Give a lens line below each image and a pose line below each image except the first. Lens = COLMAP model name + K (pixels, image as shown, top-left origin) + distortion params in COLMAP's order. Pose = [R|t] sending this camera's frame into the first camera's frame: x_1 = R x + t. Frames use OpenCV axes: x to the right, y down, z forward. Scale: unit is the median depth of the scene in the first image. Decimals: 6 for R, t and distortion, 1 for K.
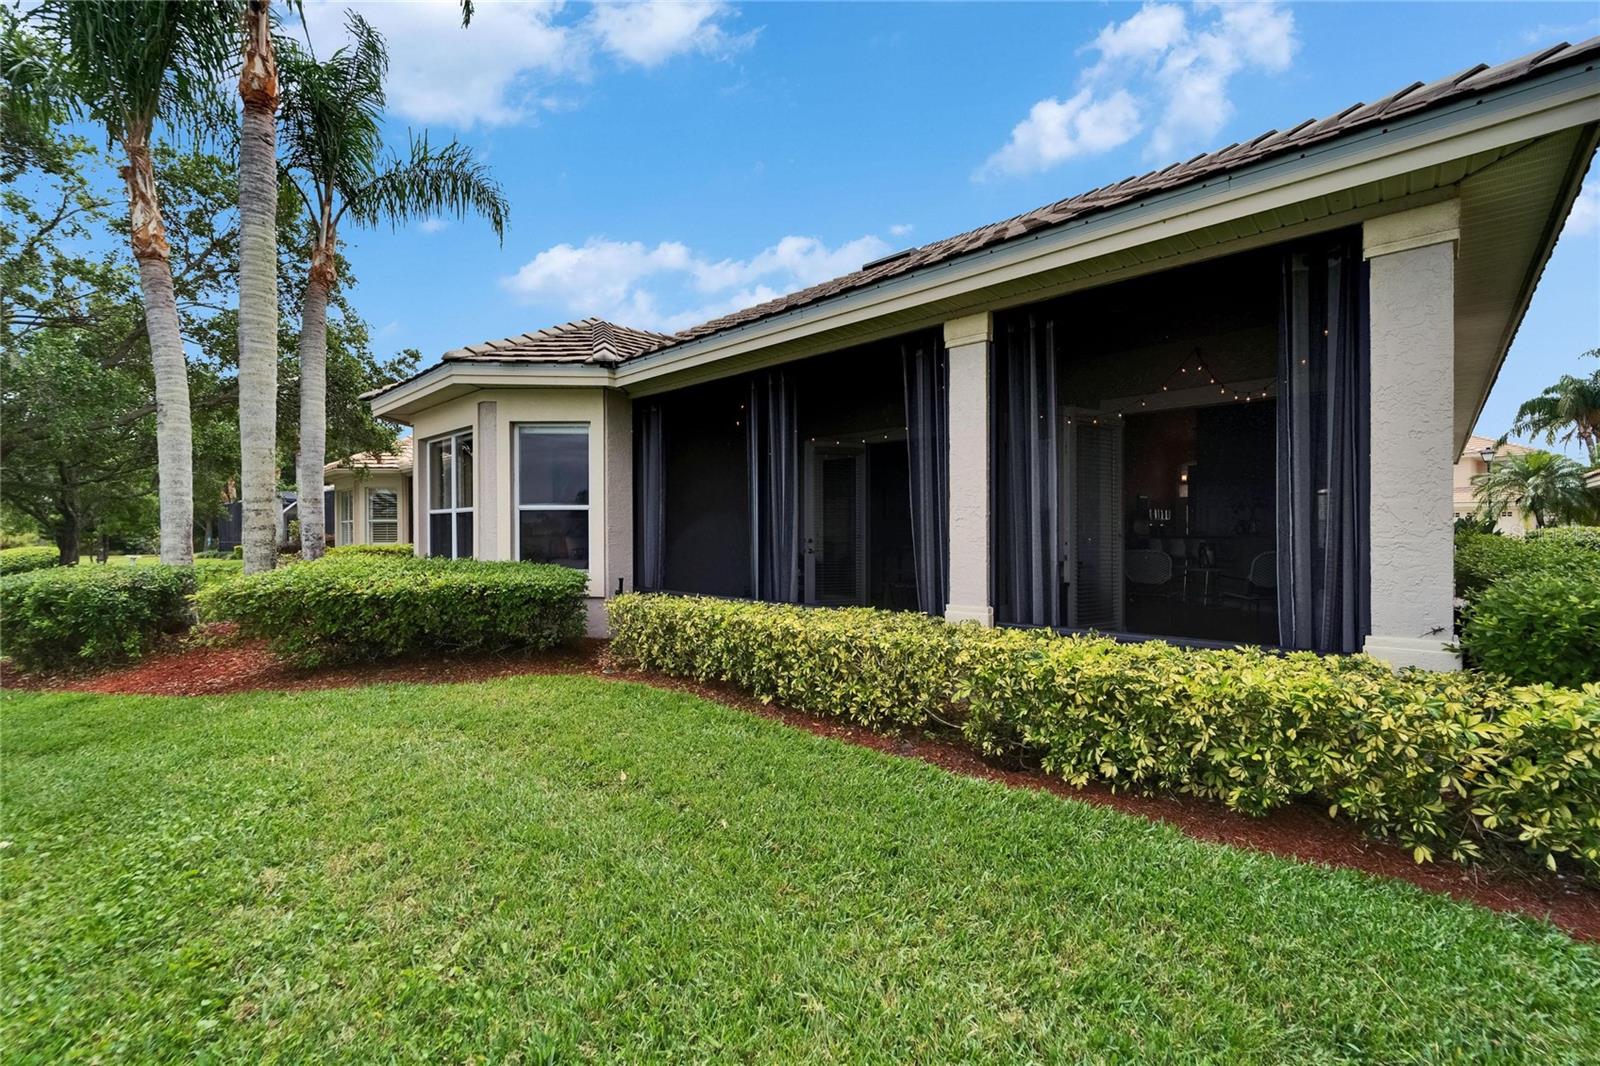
lens RADIAL K [[647.4, 0, 799.9], [0, 647.4, 531.6], [0, 0, 1]] dist [0.002531, -0.001352]
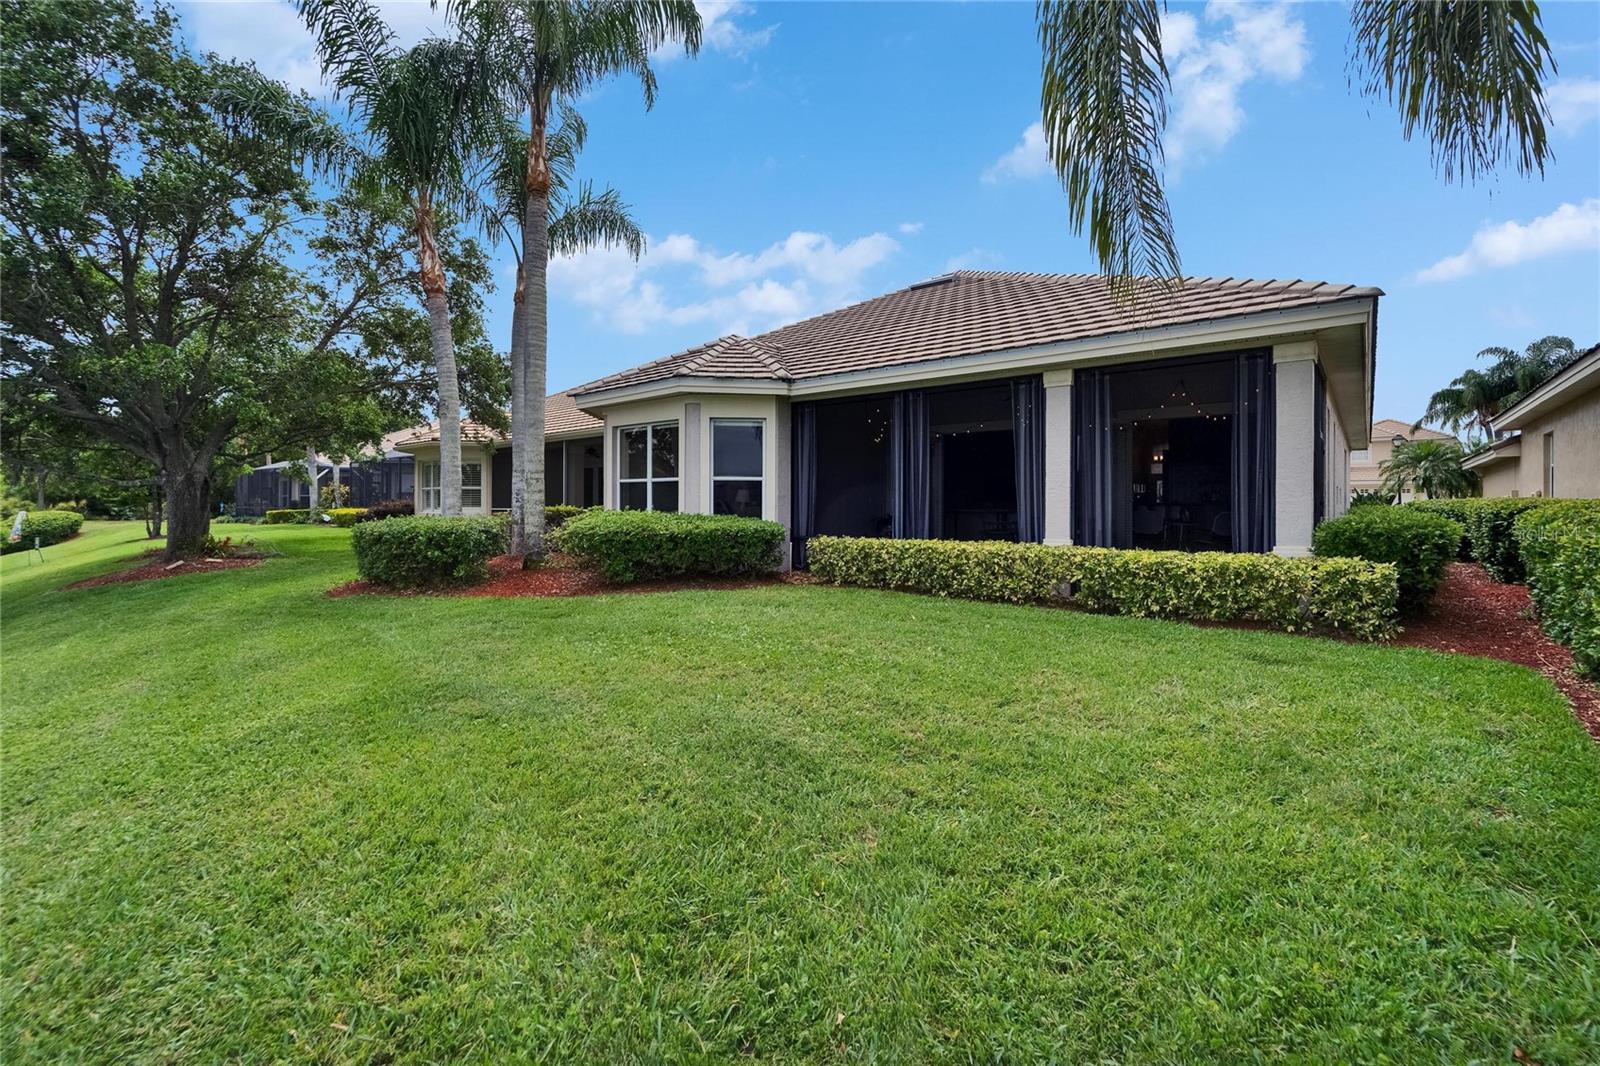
lens RADIAL K [[647.4, 0, 807.2], [0, 647.4, 501.2], [0, 0, 1]] dist [0.002531, -0.001352]
pose [[0.998141, 0.007593, 0.060472, -0.483886], [-0.007420, 0.999968, -0.003089, 0.023261], [-0.060493, 0.002634, 0.998165, -0.639450]]
